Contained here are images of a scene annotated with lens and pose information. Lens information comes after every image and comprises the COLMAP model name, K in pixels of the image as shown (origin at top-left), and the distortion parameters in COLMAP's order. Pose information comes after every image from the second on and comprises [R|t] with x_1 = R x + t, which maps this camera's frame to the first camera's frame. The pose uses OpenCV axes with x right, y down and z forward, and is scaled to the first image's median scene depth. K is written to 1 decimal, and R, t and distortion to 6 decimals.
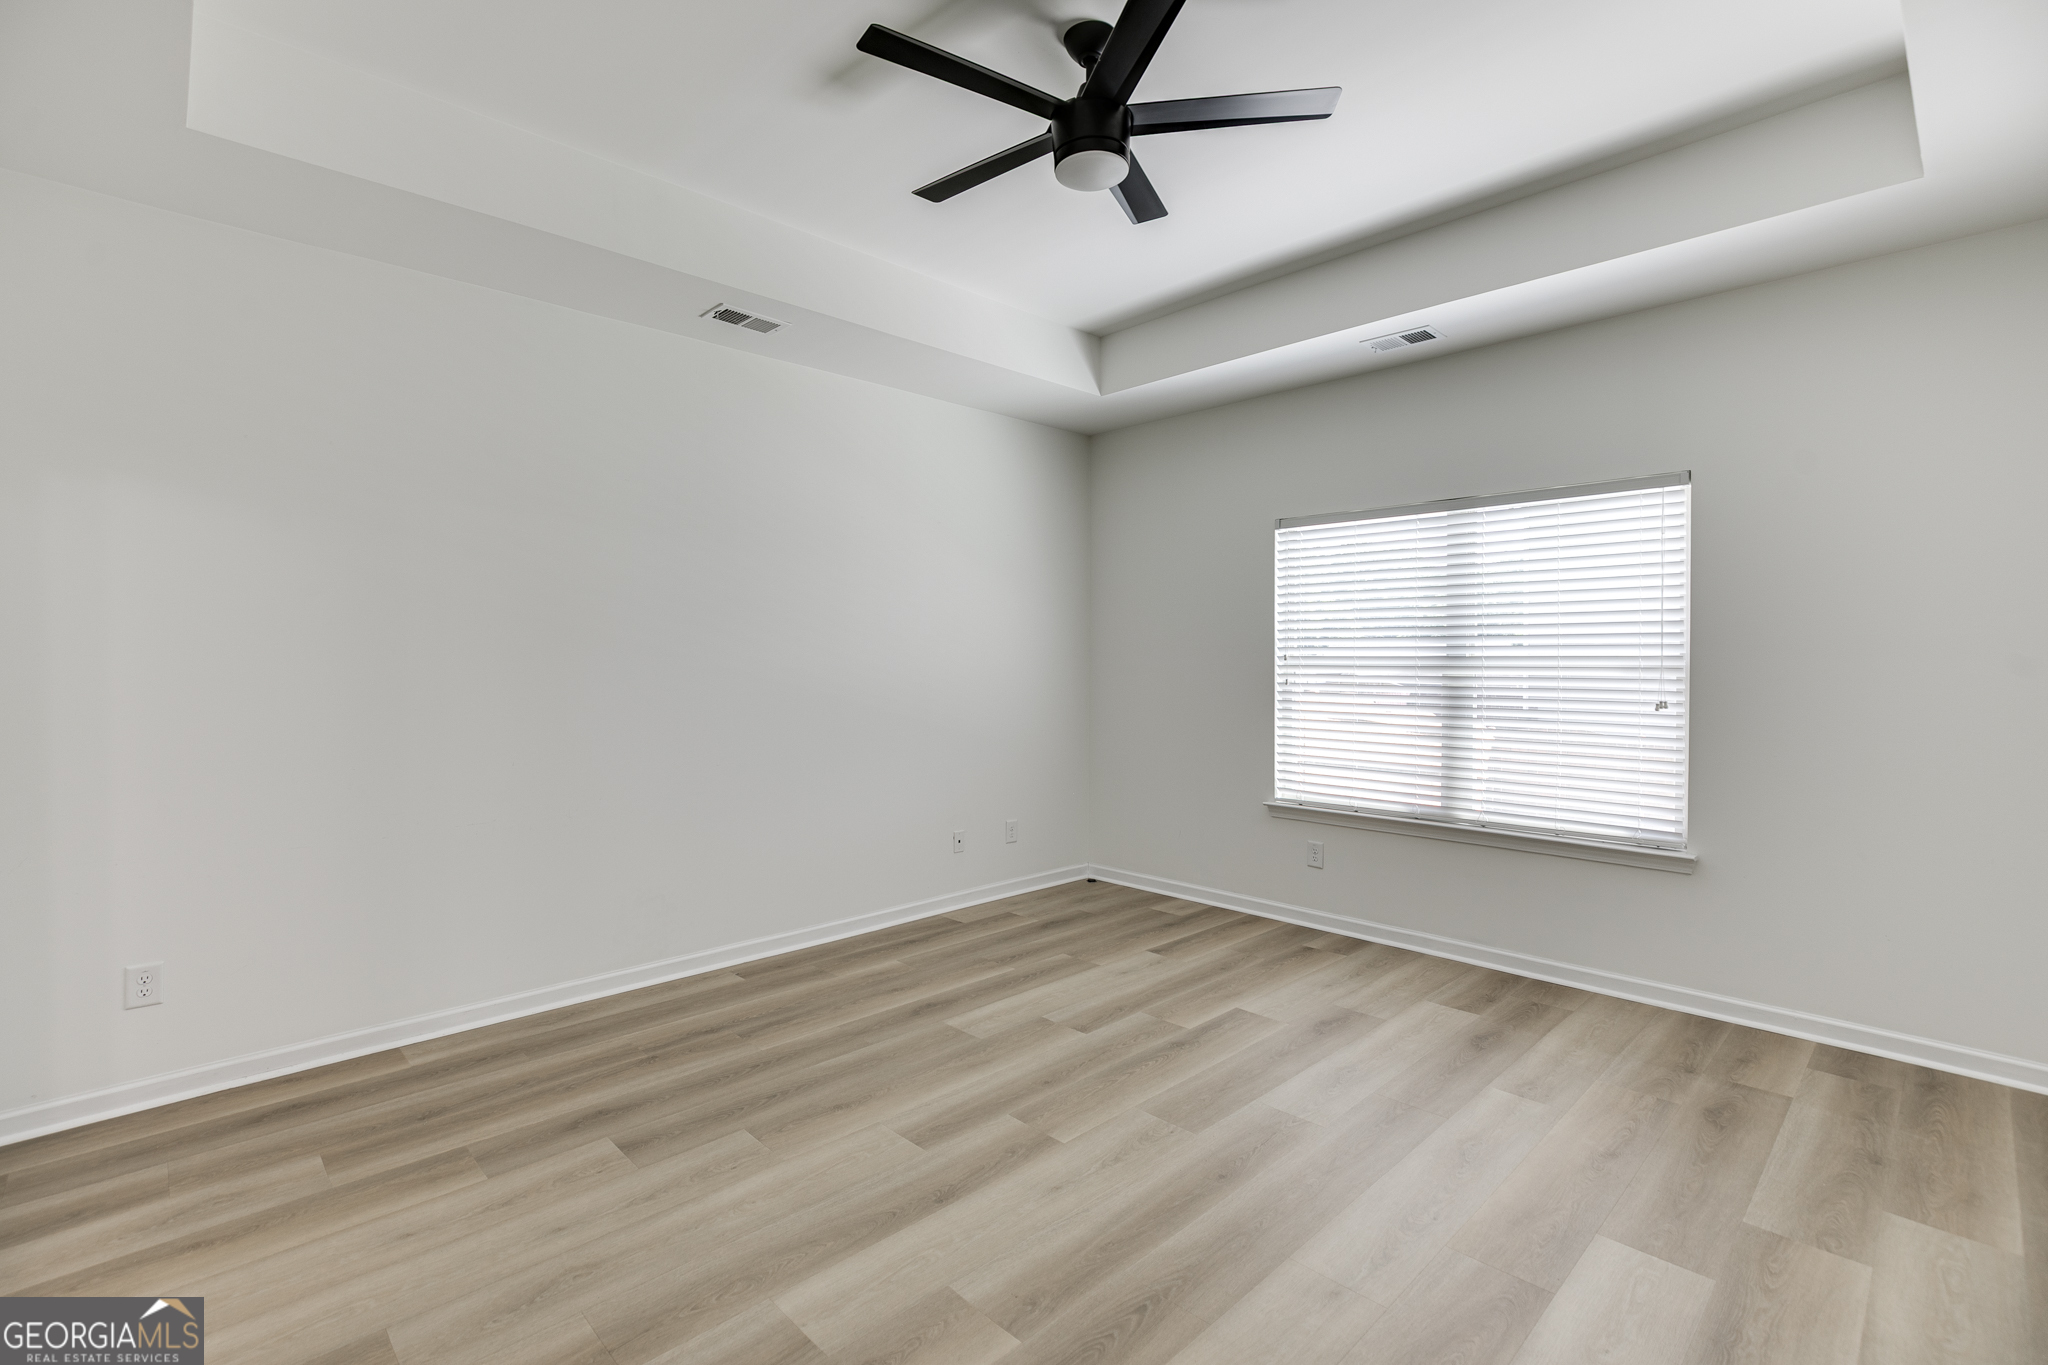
lens RADIAL K [[941.9, 0, 1024.0], [0, 941.9, 682.5], [0, 0, 1]] dist [-0.000029, 0.000548]
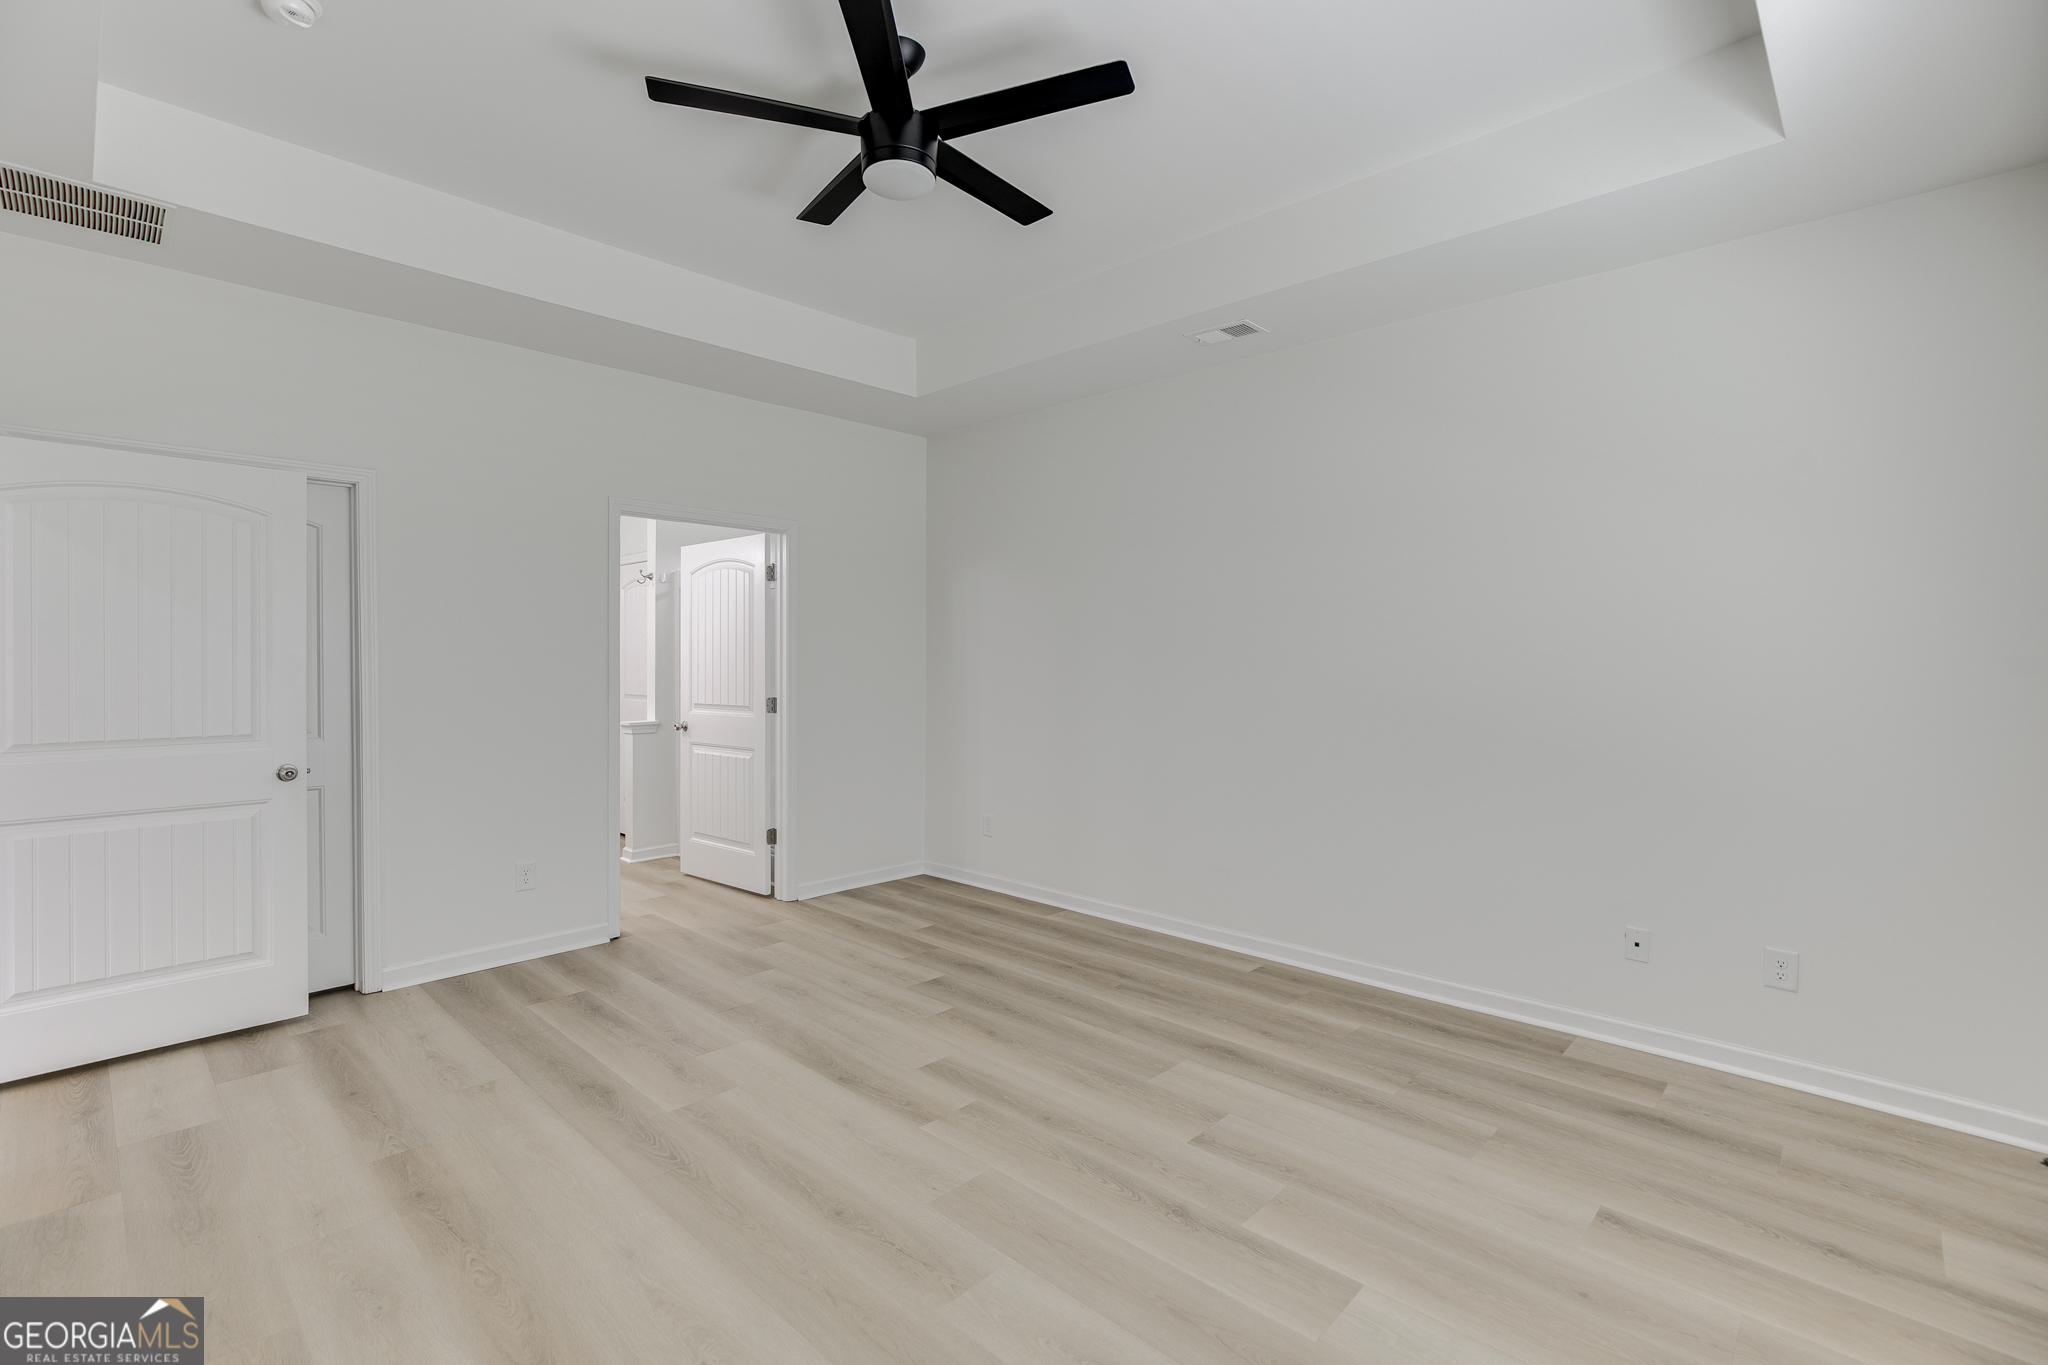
lens RADIAL K [[941.9, 0, 1024.0], [0, 941.9, 682.5], [0, 0, 1]] dist [-0.000029, 0.000548]
pose [[0.023175, 0.025541, -0.999405, 0.878154], [-0.025543, 0.999362, 0.024948, -0.022805], [0.999405, 0.024950, 0.023812, 0.888257]]
